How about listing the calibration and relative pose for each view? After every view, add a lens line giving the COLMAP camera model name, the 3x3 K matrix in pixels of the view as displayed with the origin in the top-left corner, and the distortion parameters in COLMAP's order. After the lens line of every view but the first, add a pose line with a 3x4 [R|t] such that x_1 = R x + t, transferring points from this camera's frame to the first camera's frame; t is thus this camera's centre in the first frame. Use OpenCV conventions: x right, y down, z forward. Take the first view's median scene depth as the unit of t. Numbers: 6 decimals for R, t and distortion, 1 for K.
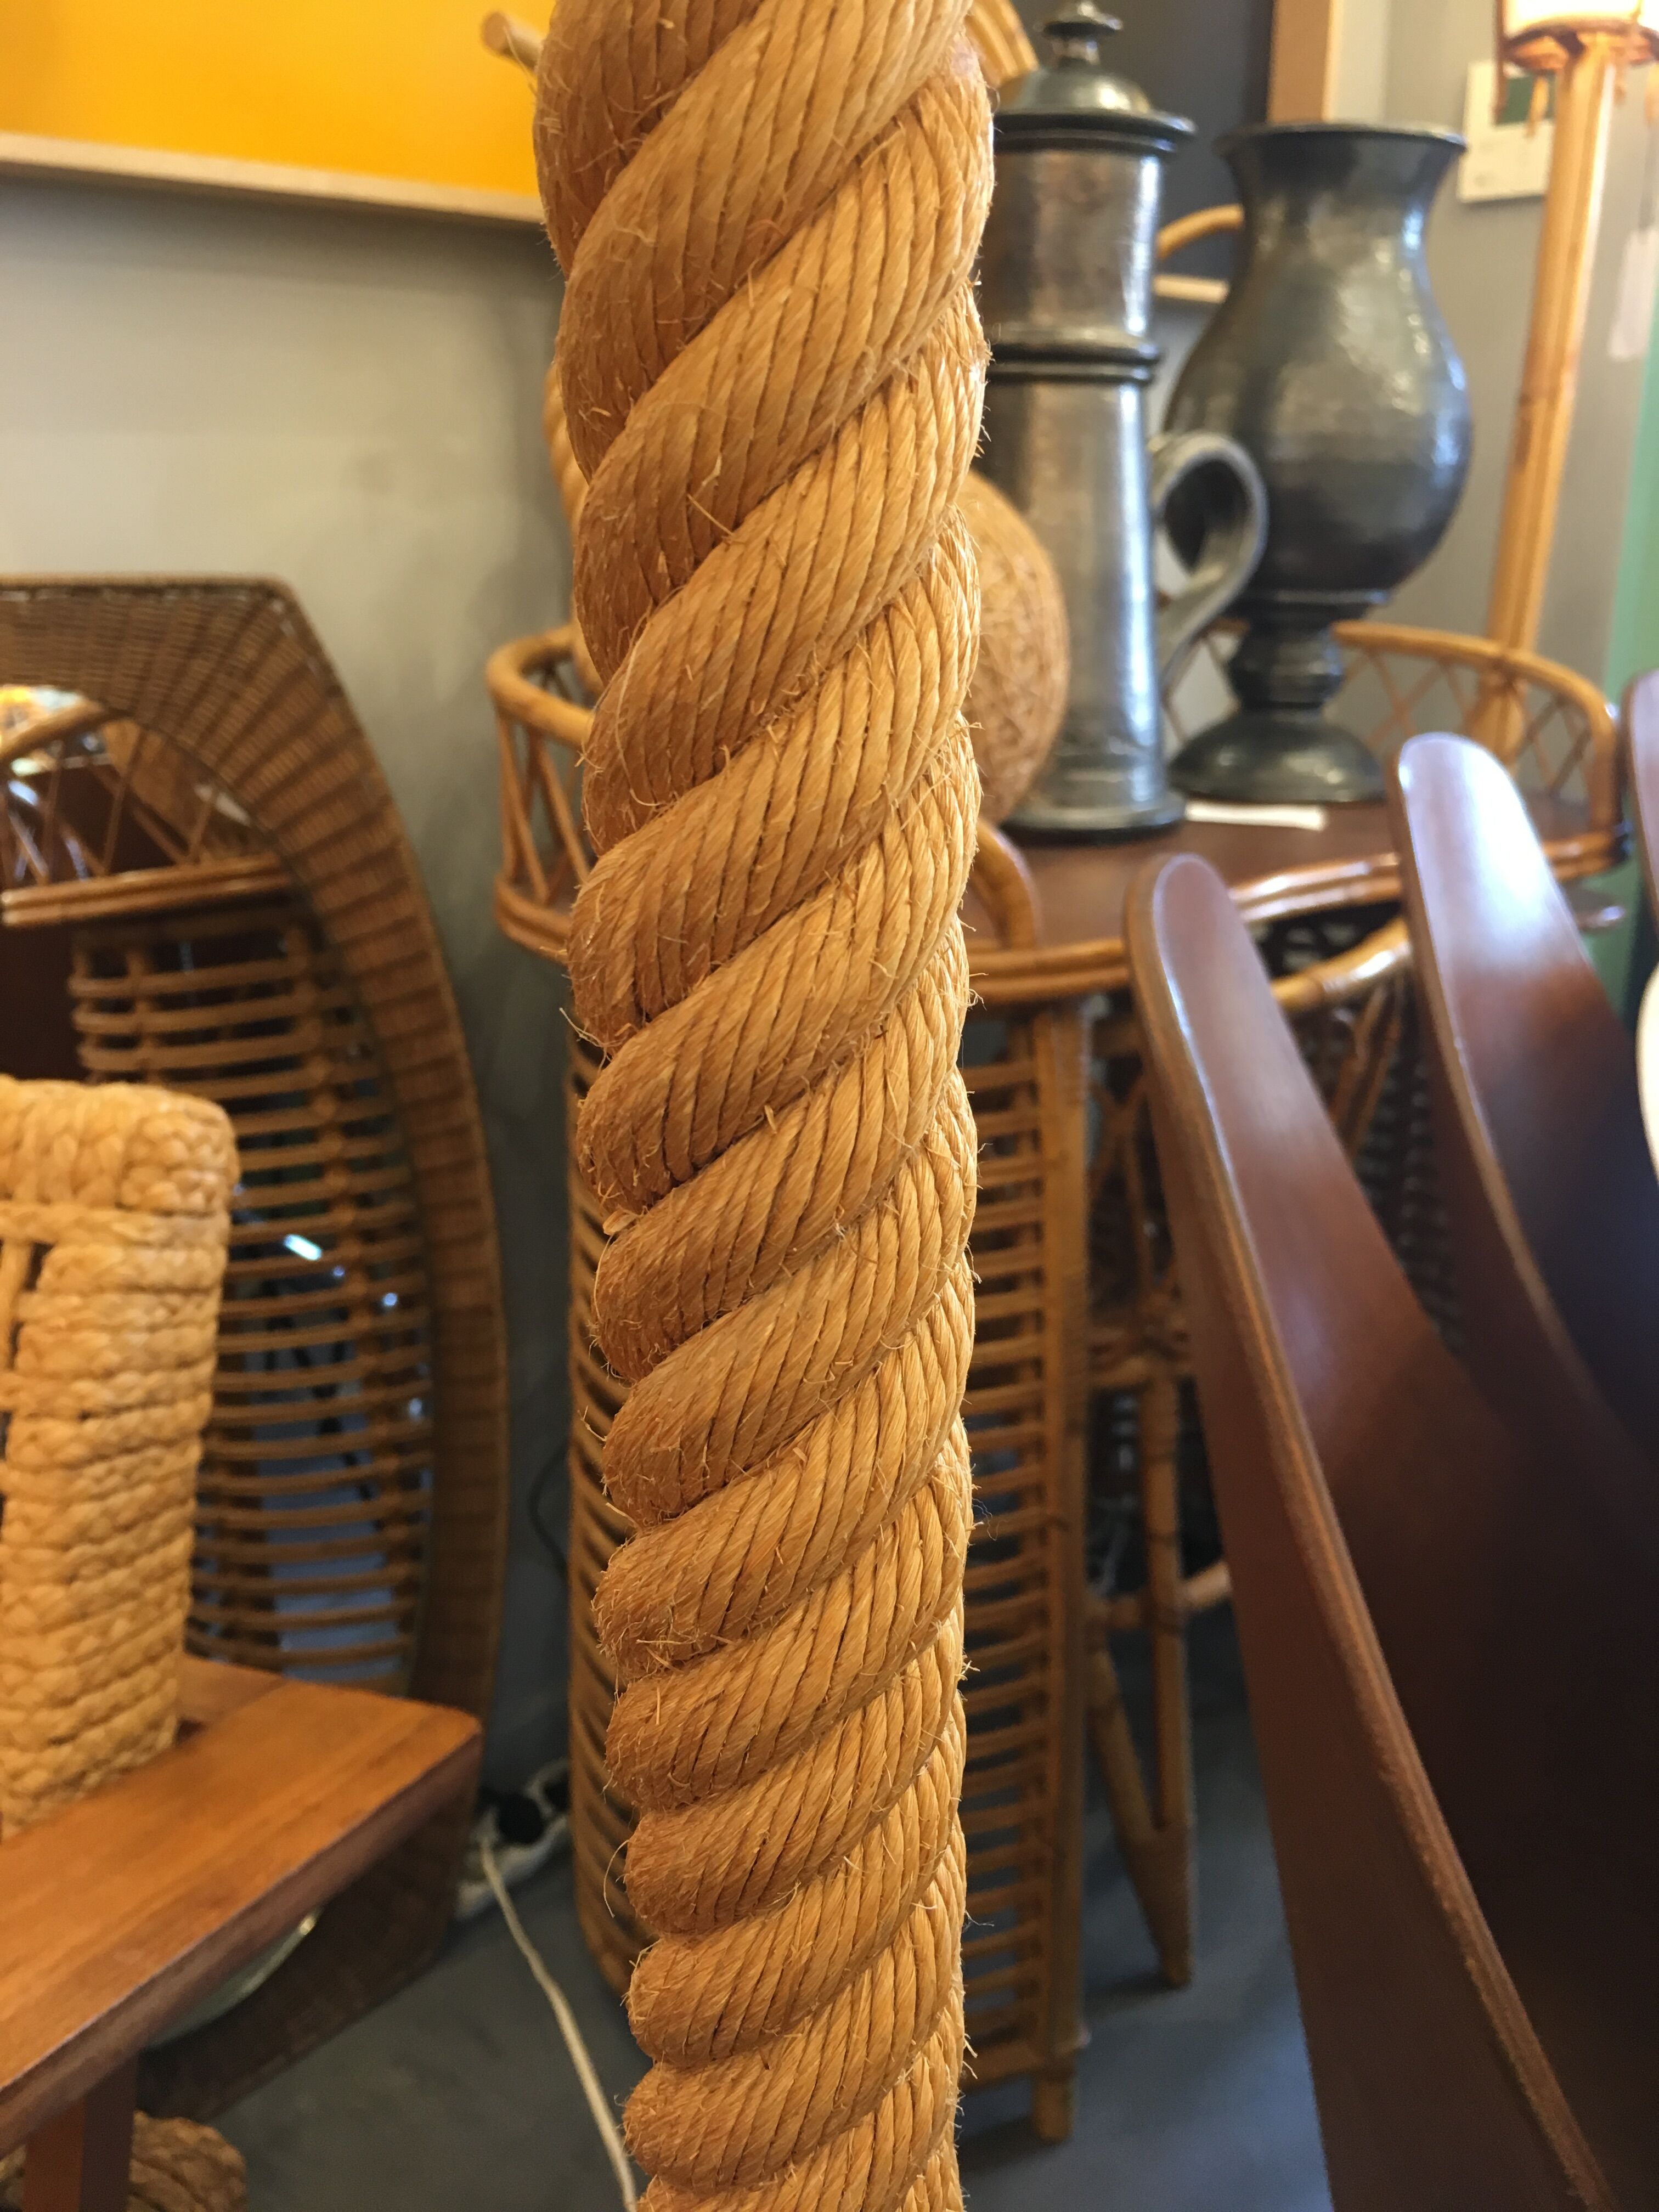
lens RADIAL K [[1918.2, 0, 838.3], [0, 1918.2, 1085.7], [0, 0, 1]] dist [0.103492, -0.173417]
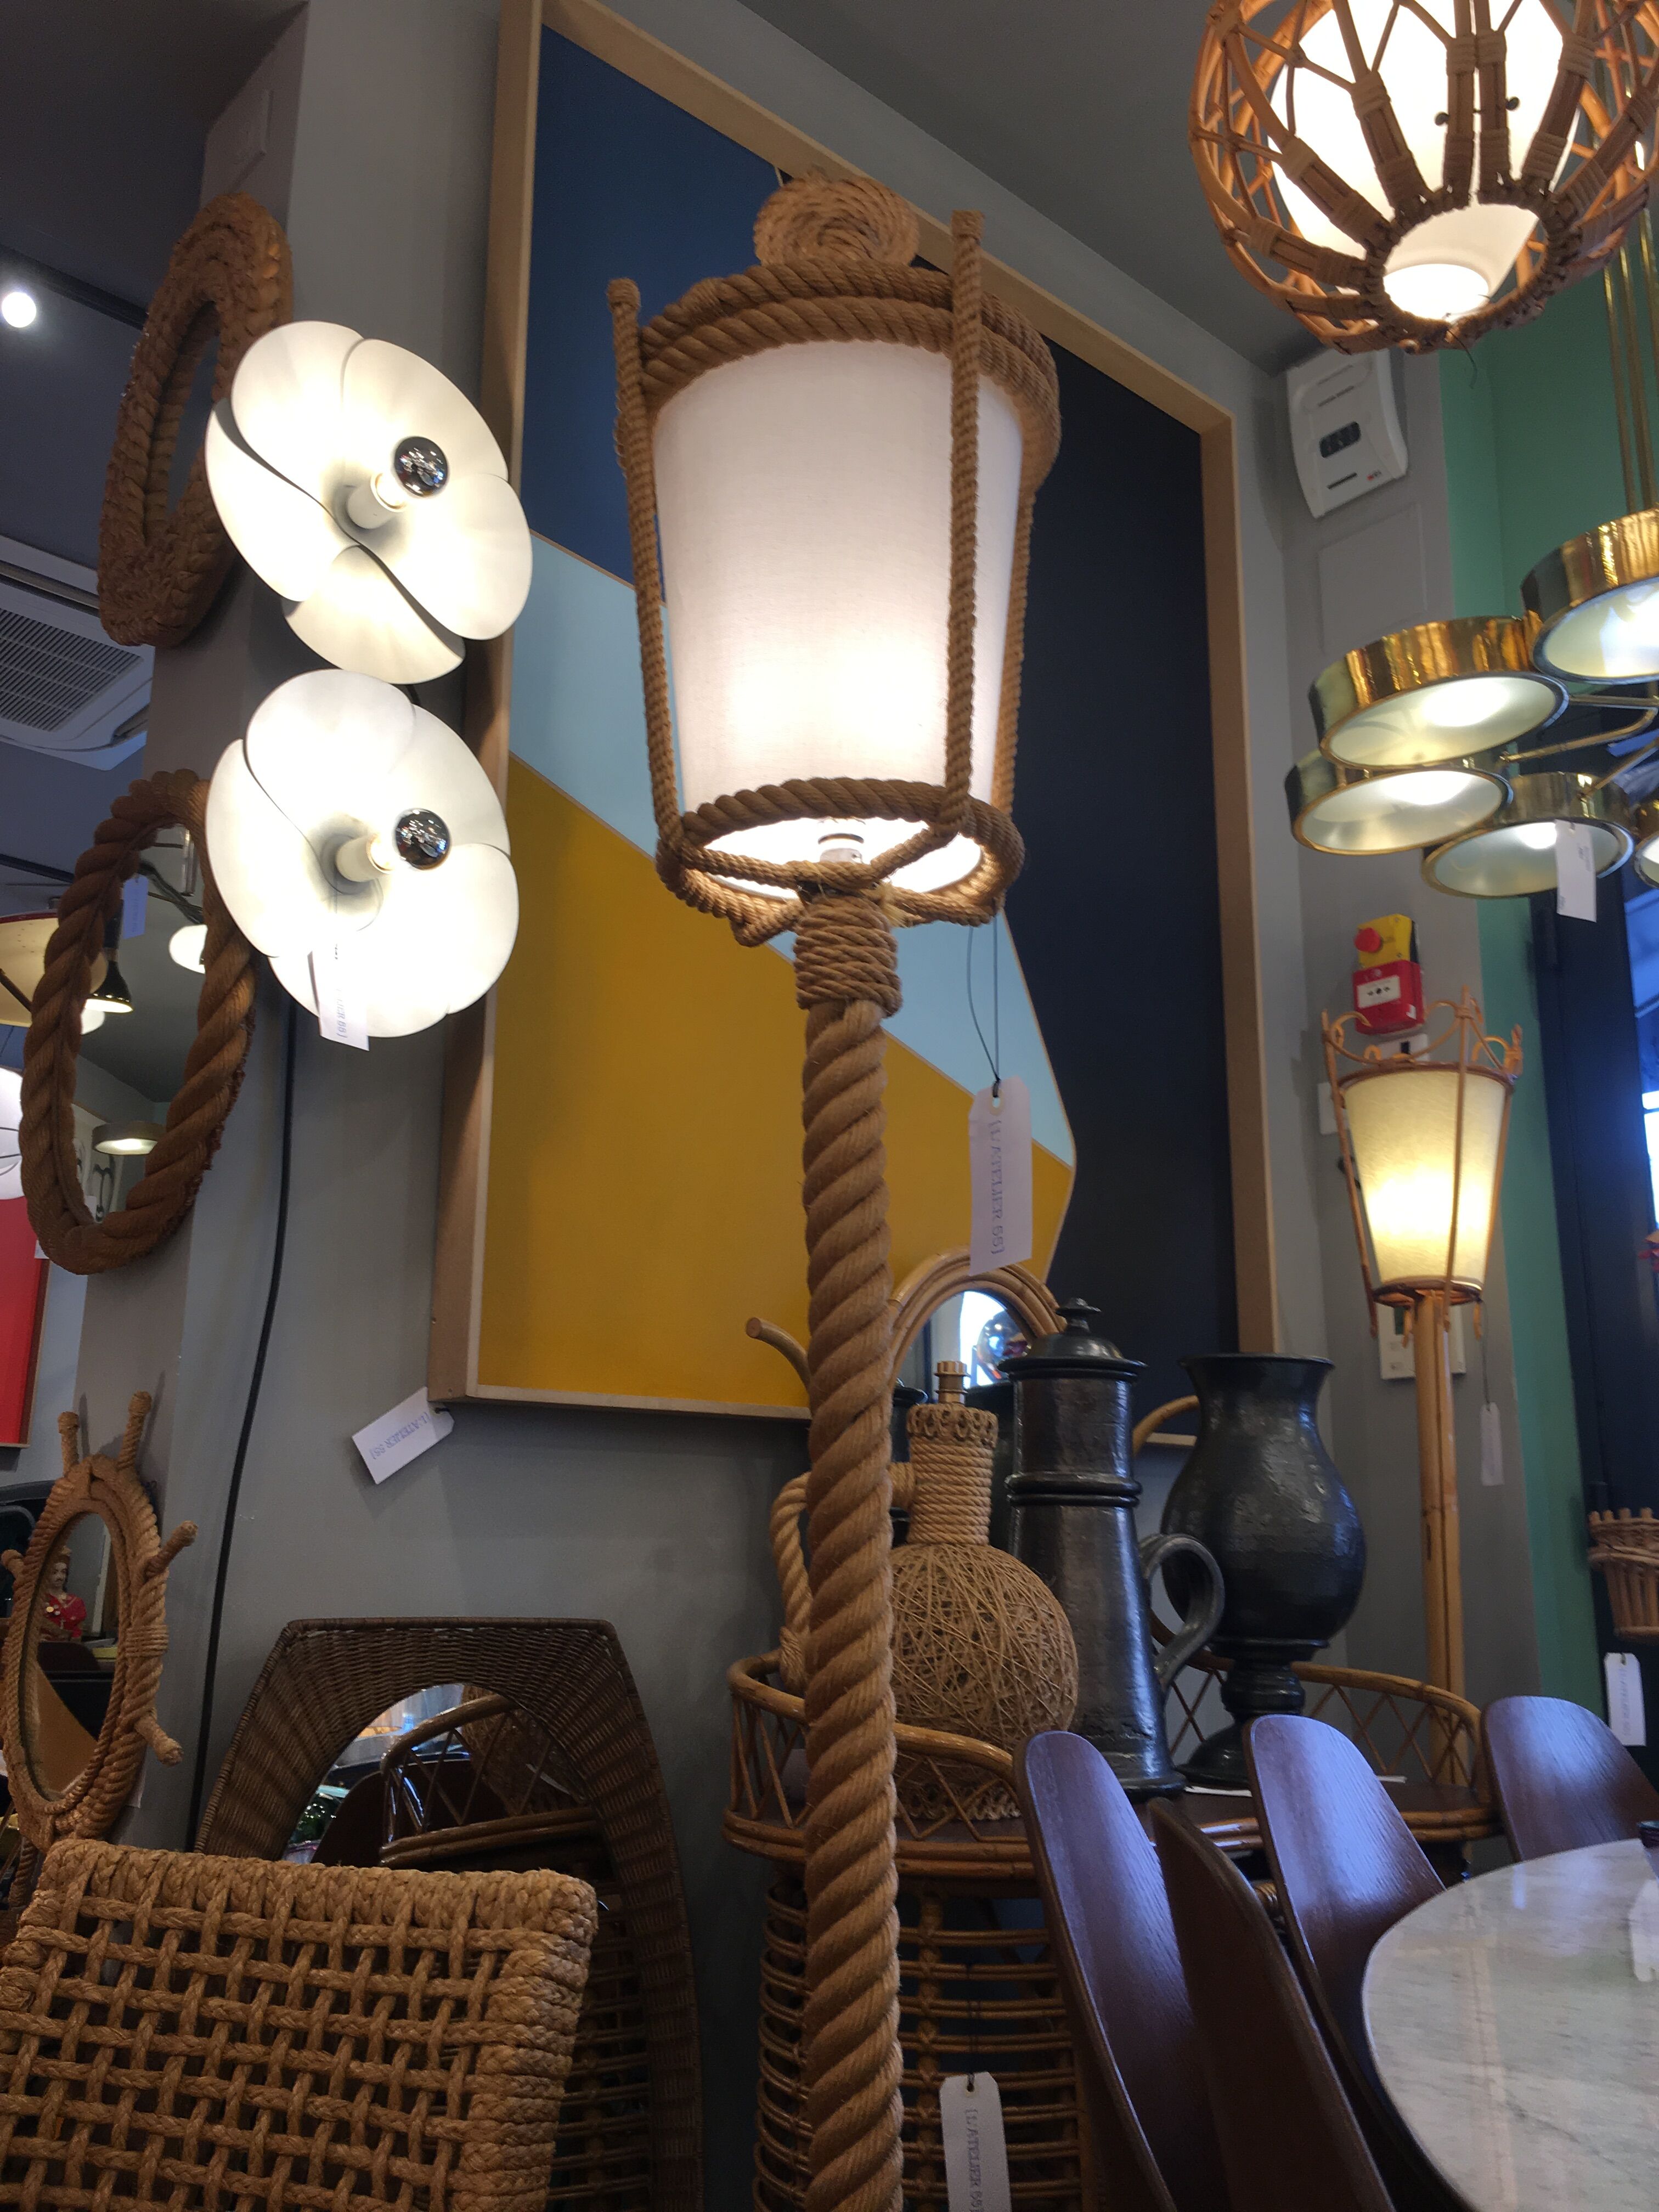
lens RADIAL K [[1918.2, 0, 838.3], [0, 1918.2, 1085.7], [0, 0, 1]] dist [0.103492, -0.173417]
pose [[0.995935, -0.021256, -0.087532, 0.065688], [-0.027438, 0.853990, -0.519566, 0.203290], [0.085796, 0.519856, 0.849935, -0.633951]]
